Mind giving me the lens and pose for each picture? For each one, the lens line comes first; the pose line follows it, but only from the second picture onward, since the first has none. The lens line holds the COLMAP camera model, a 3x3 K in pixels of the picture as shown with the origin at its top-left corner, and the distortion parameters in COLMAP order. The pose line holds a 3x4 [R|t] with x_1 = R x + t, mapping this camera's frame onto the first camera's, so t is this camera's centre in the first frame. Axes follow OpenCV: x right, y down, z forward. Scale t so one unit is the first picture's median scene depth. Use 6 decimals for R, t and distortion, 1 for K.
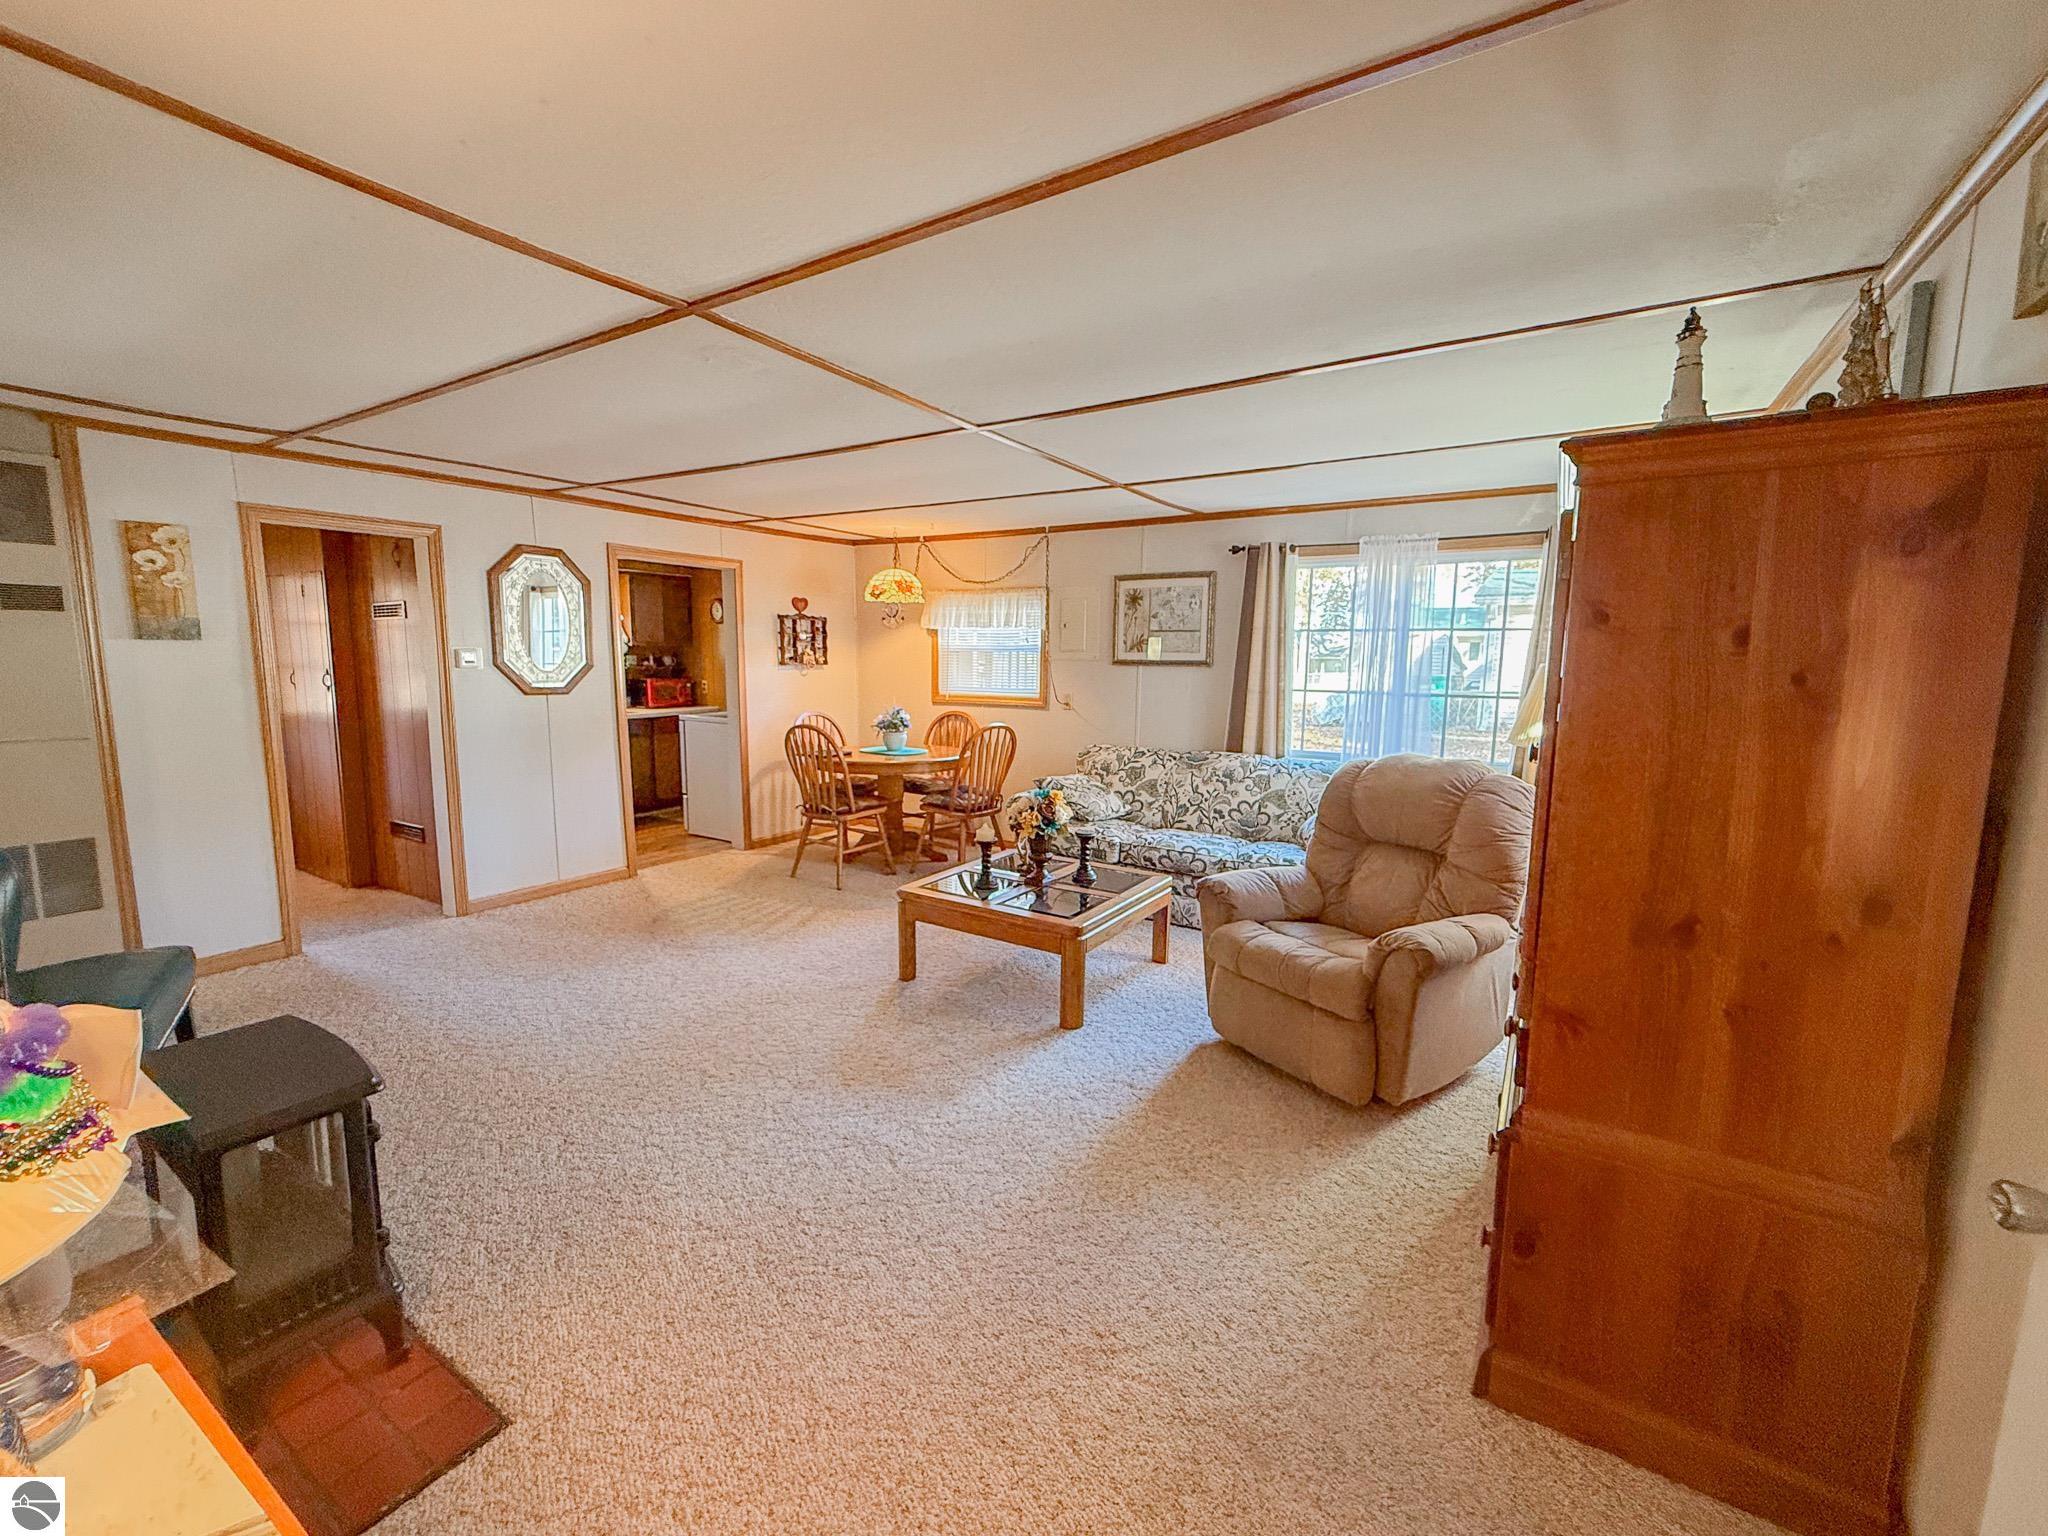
lens RADIAL K [[835.3, 0, 1015.6], [0, 835.3, 765.4], [0, 0, 1]] dist [0.000442, 0.000634]
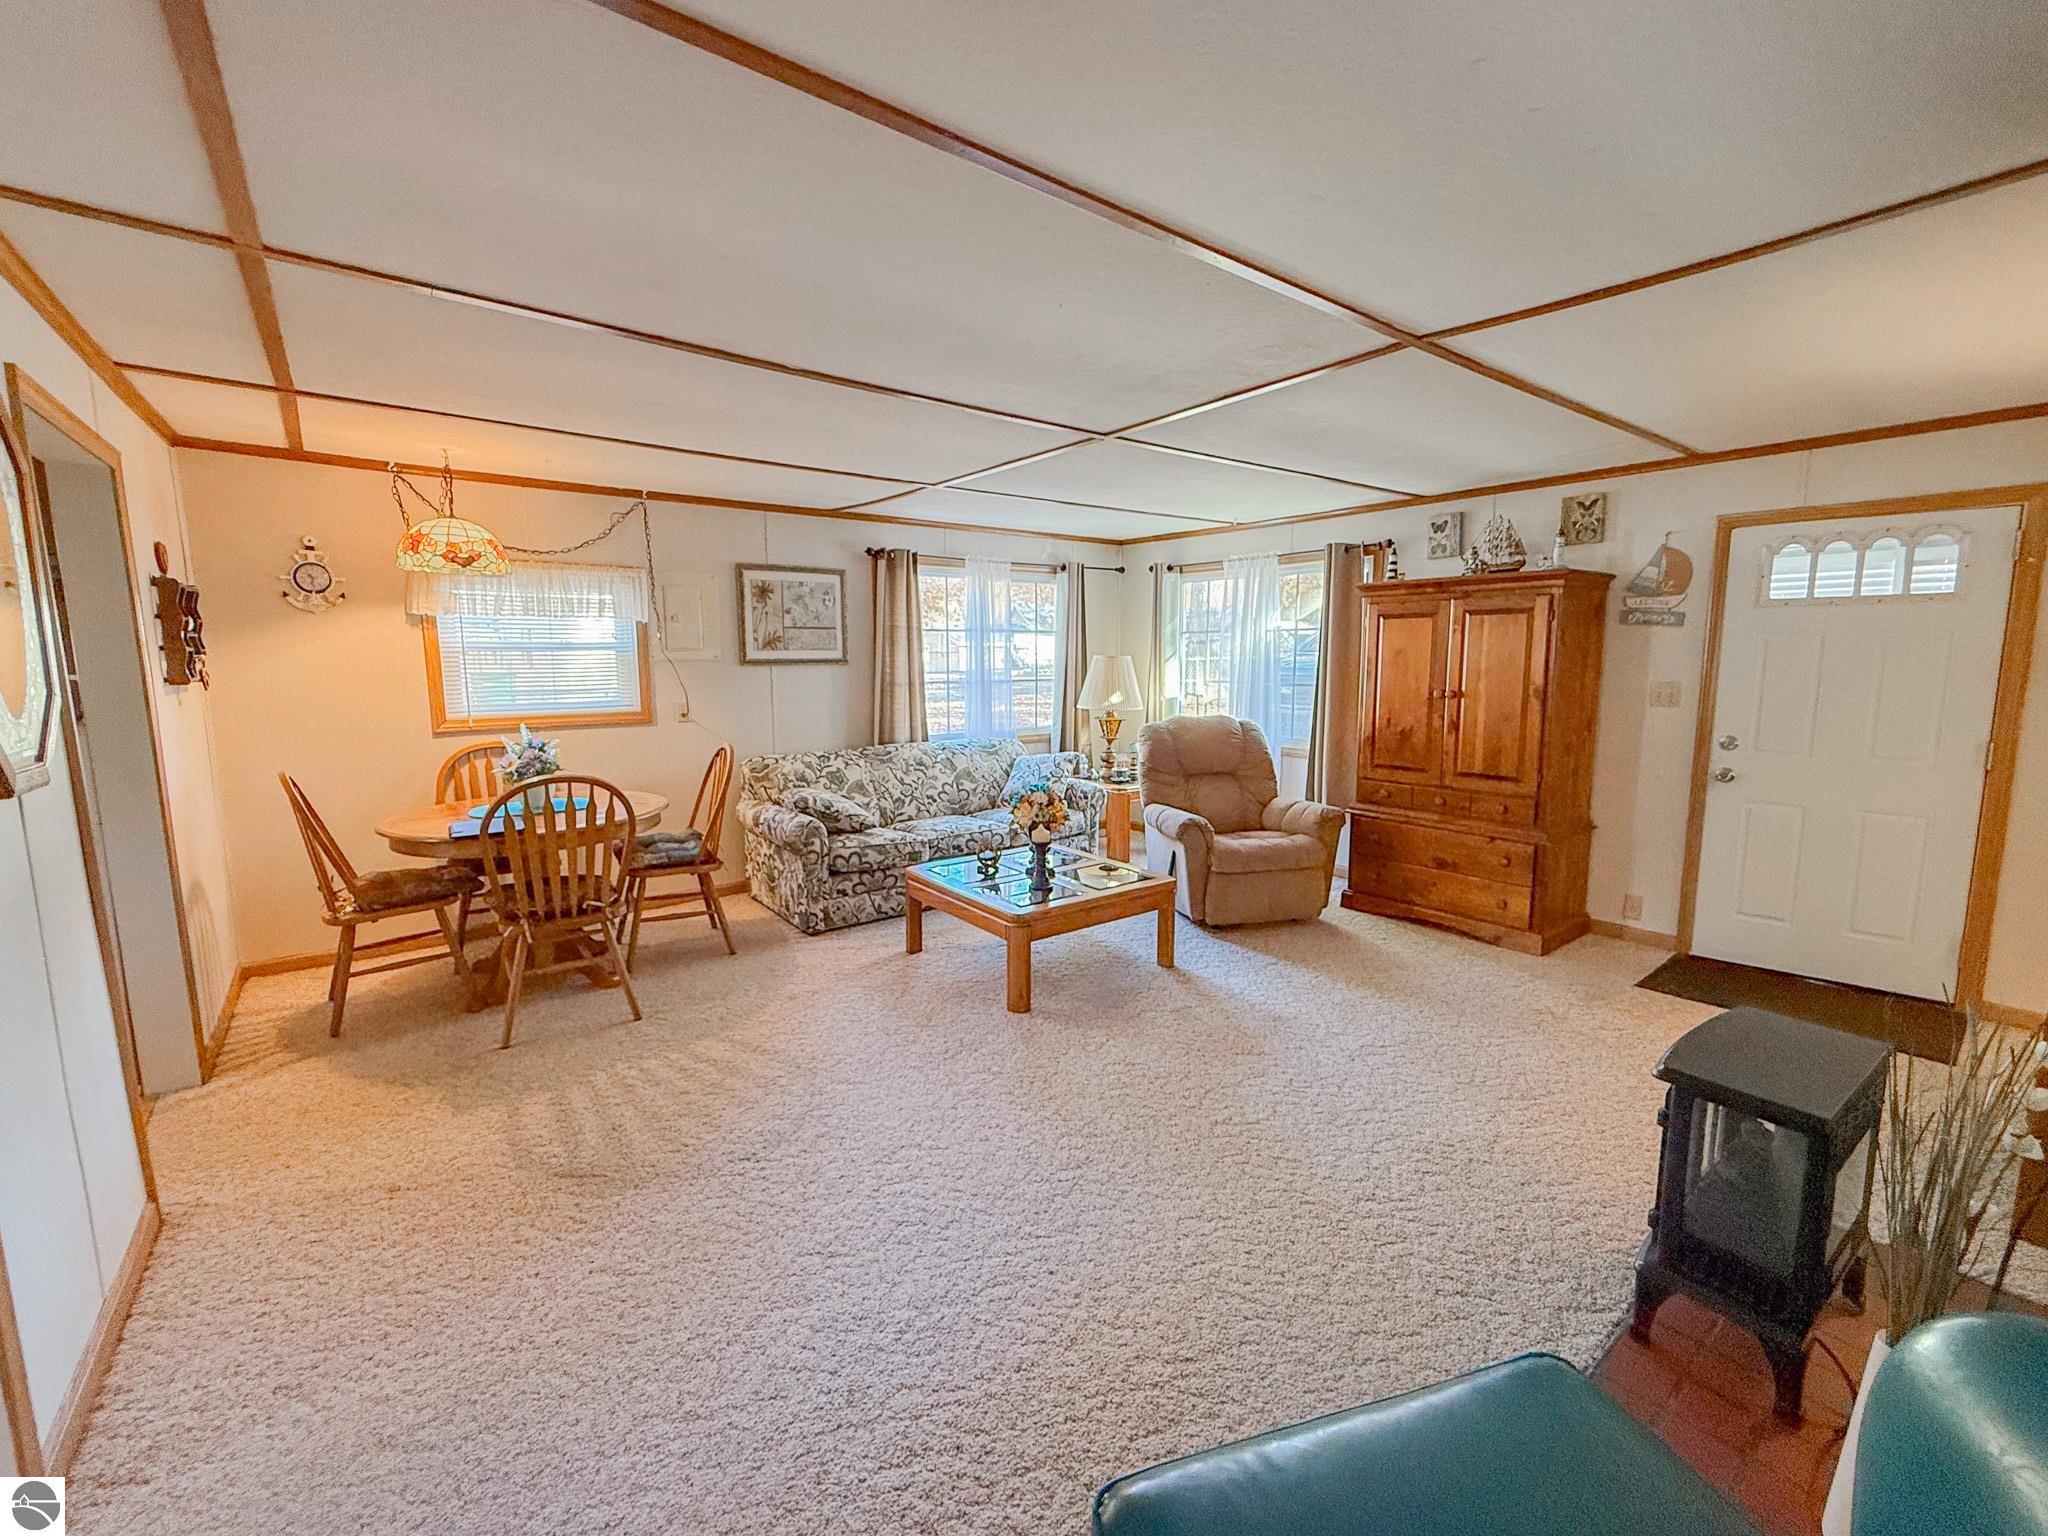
lens RADIAL K [[856.4, 0, 1005.2], [0, 856.4, 768.5], [0, 0, 1]] dist [0.000562, 0.000098]
pose [[0.348918, -0.137692, 0.926983, -0.641431], [0.130812, 0.986620, 0.097312, -0.065508], [-0.927979, 0.087306, 0.362261, 0.432841]]
